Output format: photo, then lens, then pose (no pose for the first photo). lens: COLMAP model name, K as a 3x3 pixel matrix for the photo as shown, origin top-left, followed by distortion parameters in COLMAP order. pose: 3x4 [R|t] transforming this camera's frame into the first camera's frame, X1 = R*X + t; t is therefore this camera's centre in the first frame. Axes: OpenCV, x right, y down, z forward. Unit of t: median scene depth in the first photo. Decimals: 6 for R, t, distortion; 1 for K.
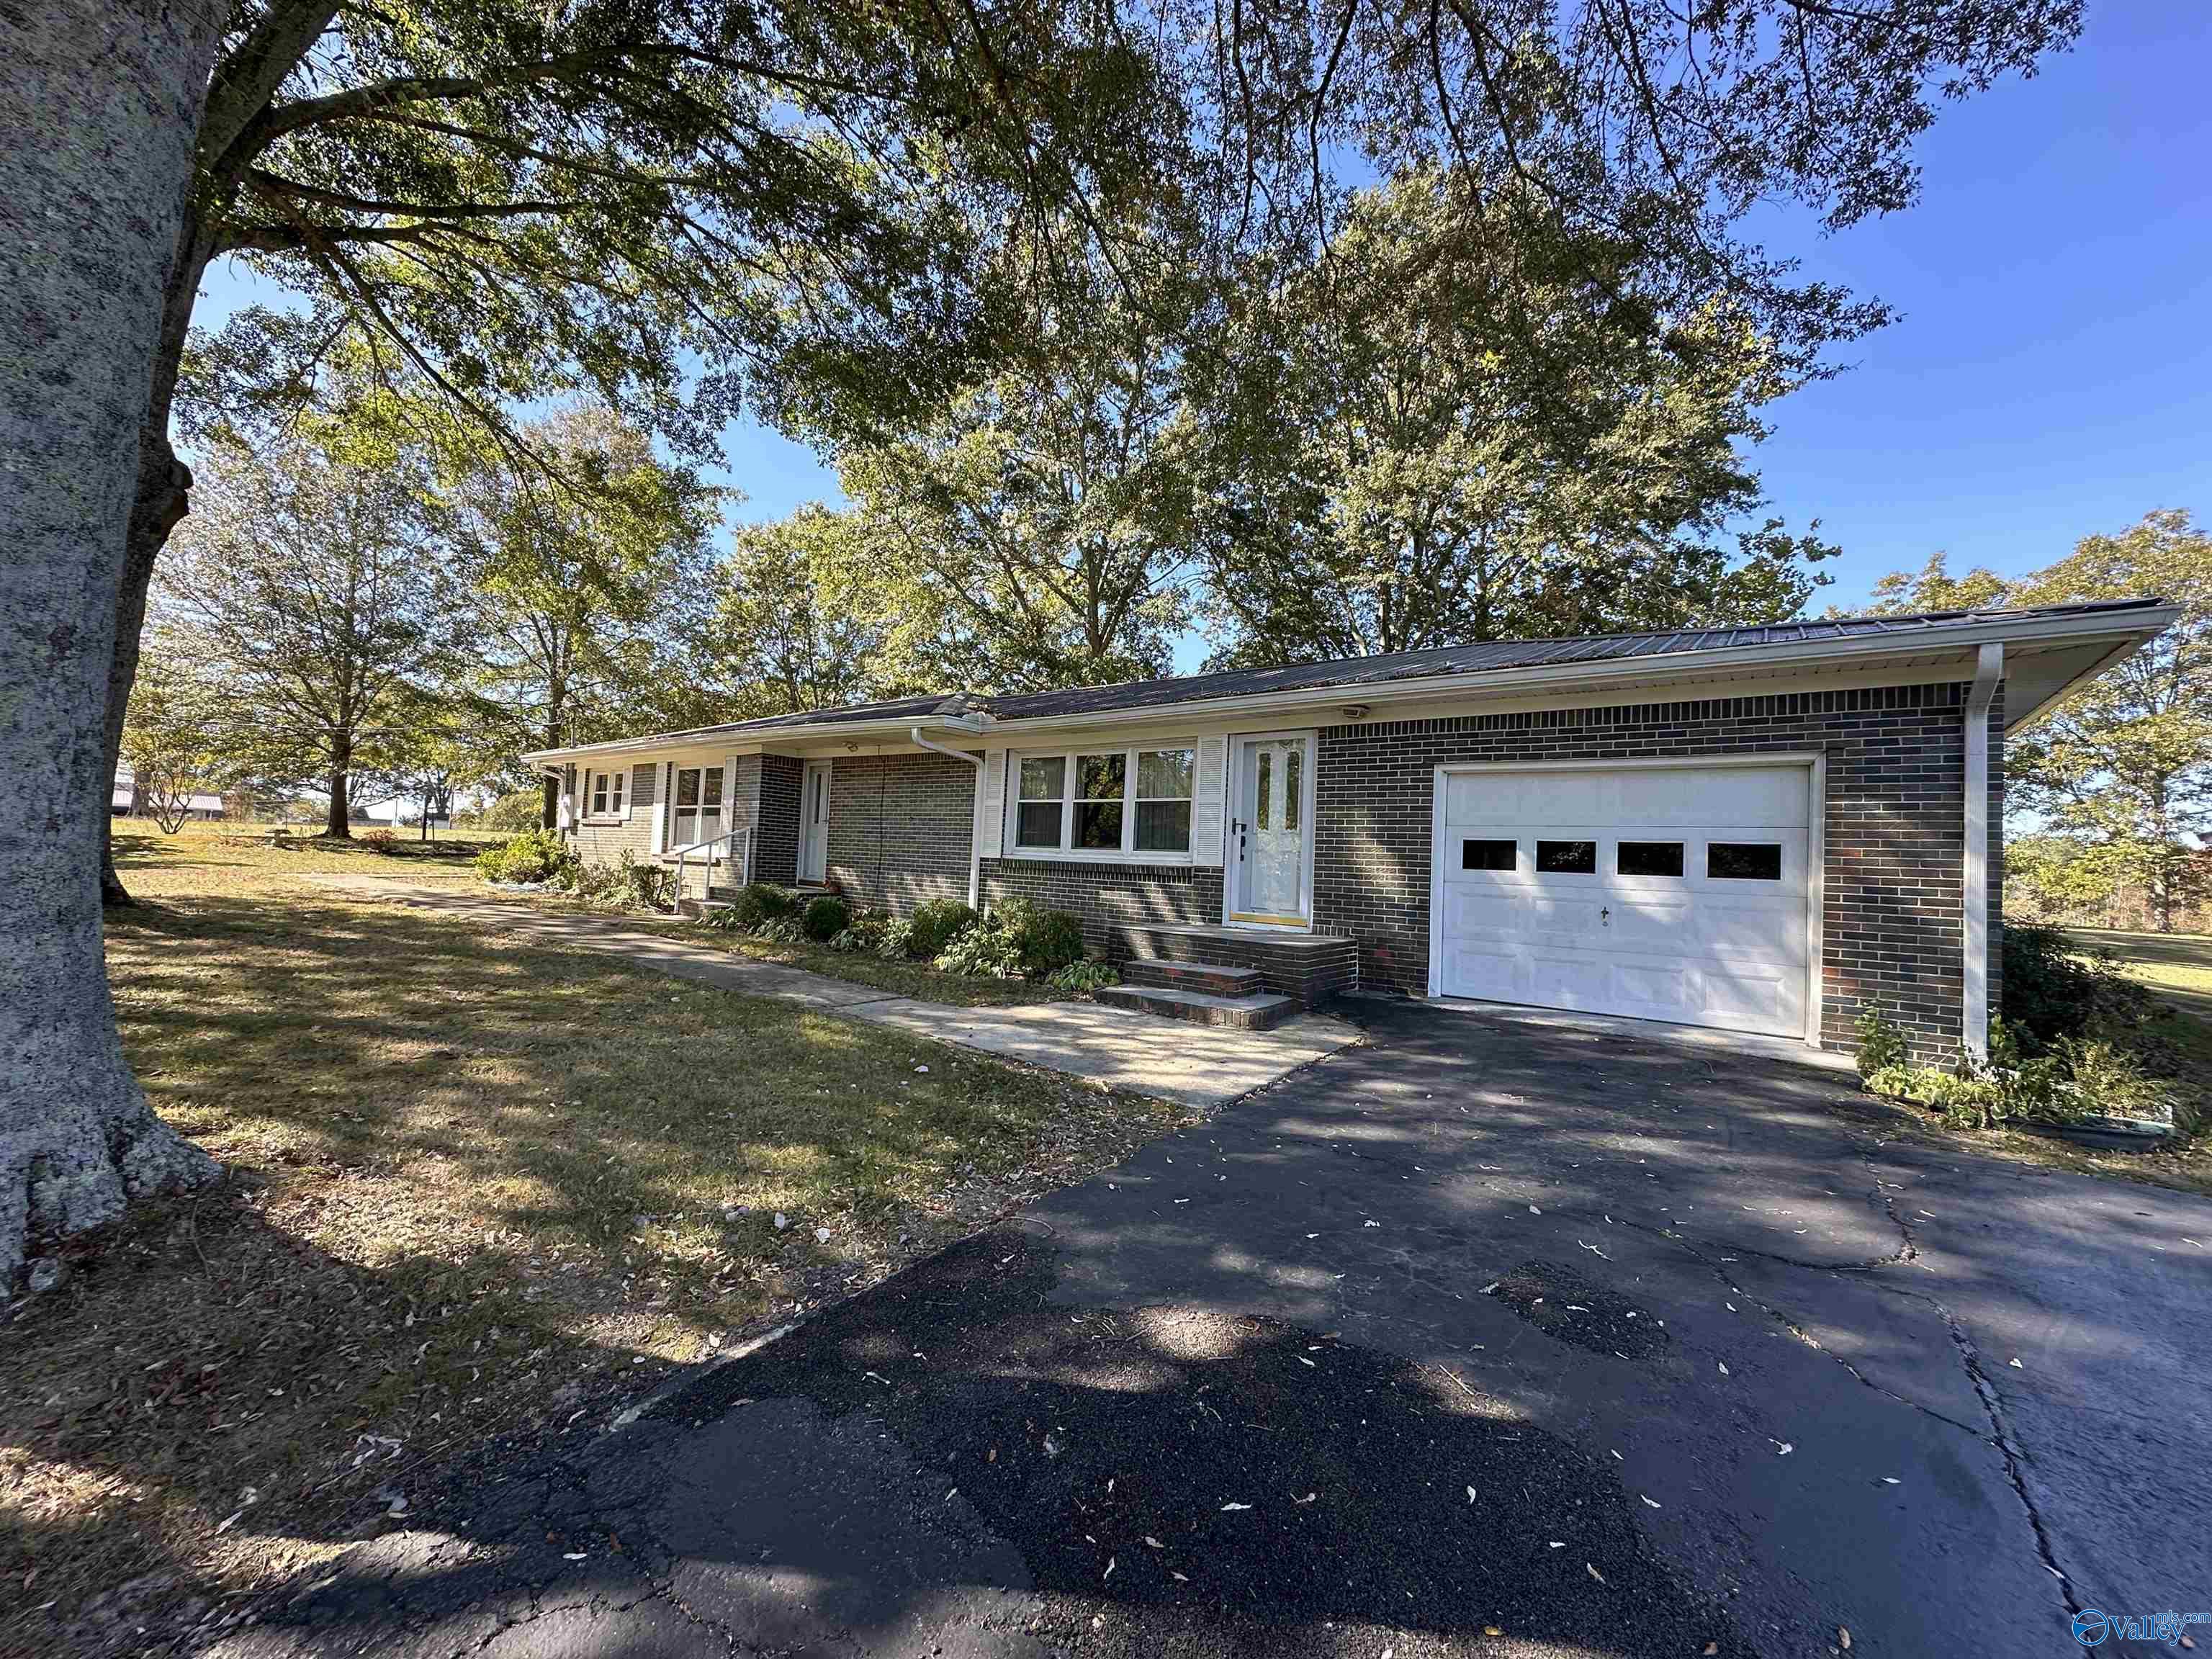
lens RADIAL K [[883.9, 0, 1106.0], [0, 883.9, 829.5], [0, 0, 1]] dist [0.001584, 0.000349]
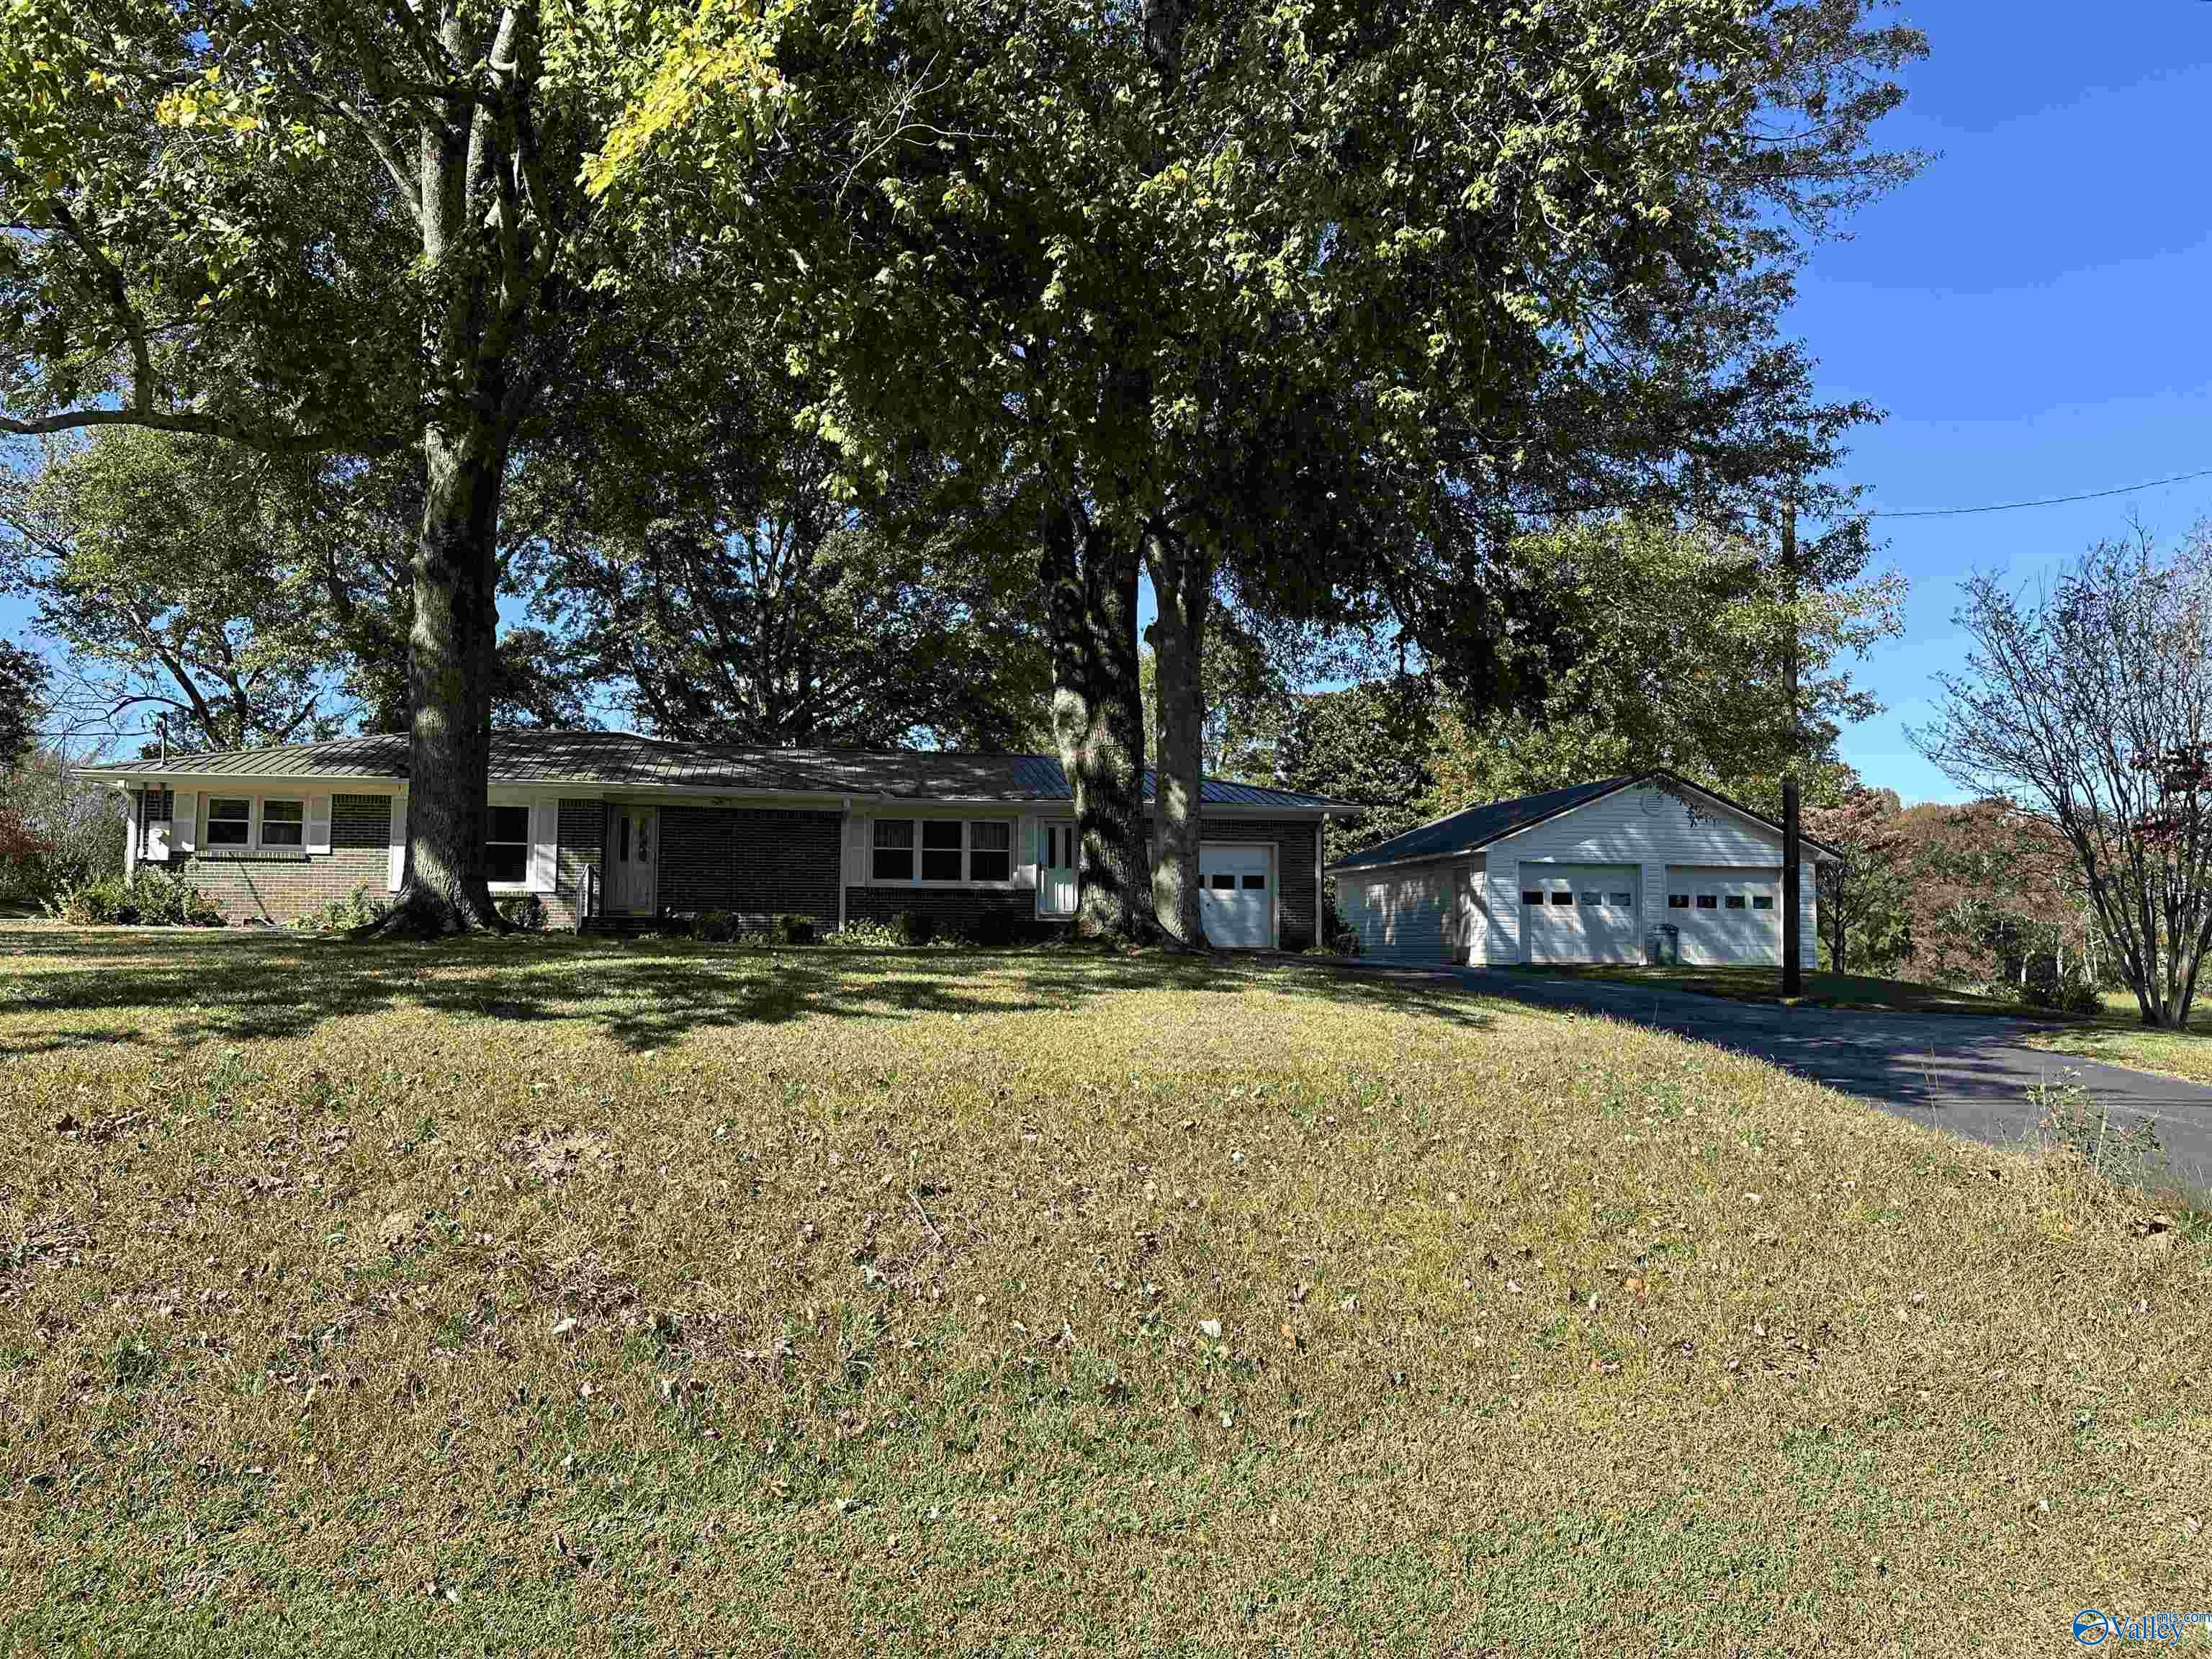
lens RADIAL K [[1552.5, 0, 1106.0], [0, 1552.5, 829.5], [0, 0, 1]] dist [0.107058, -0.119401]
pose [[0.655516, 0.019665, 0.754926, -2.431270], [-0.007550, 0.999782, -0.019487, -0.021242], [-0.755144, 0.007074, 0.655521, -1.336589]]
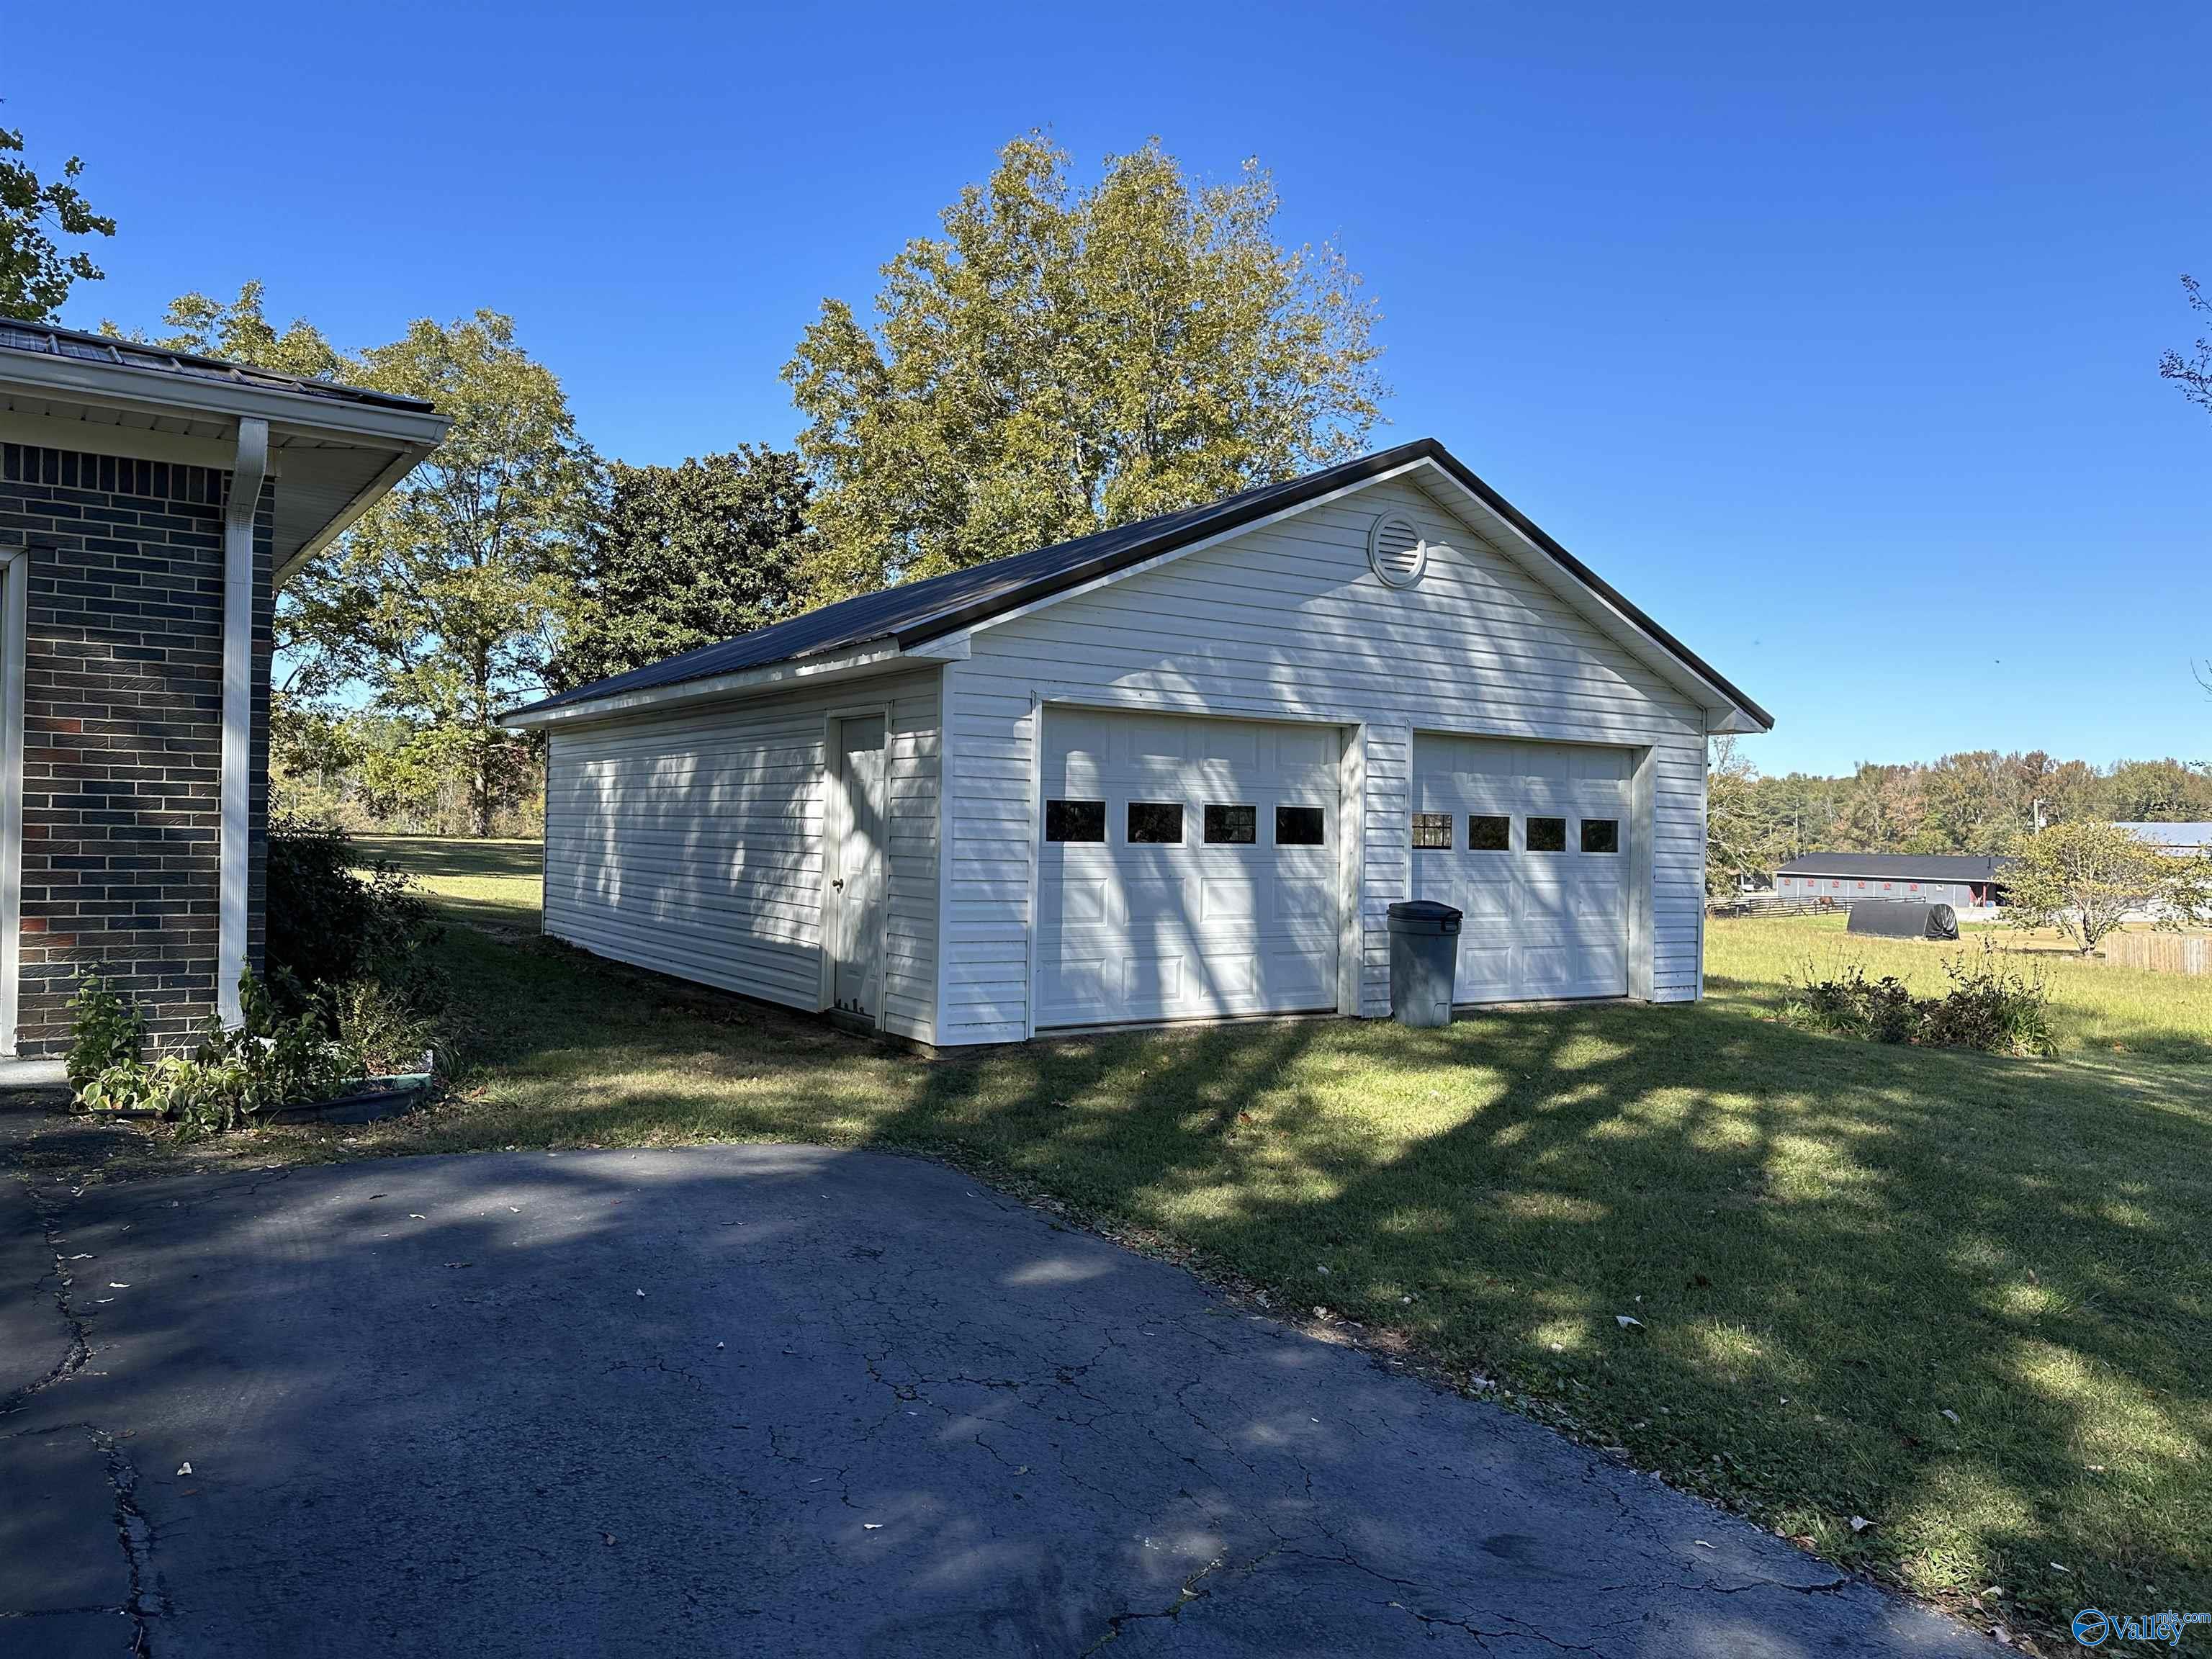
lens RADIAL K [[1548.0, 0, 1107.4], [0, 1548.0, 838.0], [0, 0, 1]] dist [0.052125, -0.040824]
pose [[0.316738, -0.044269, 0.947479, 0.039248], [-0.046597, 0.996978, 0.062159, 0.002636], [-0.947368, -0.063838, 0.313718, -0.006996]]
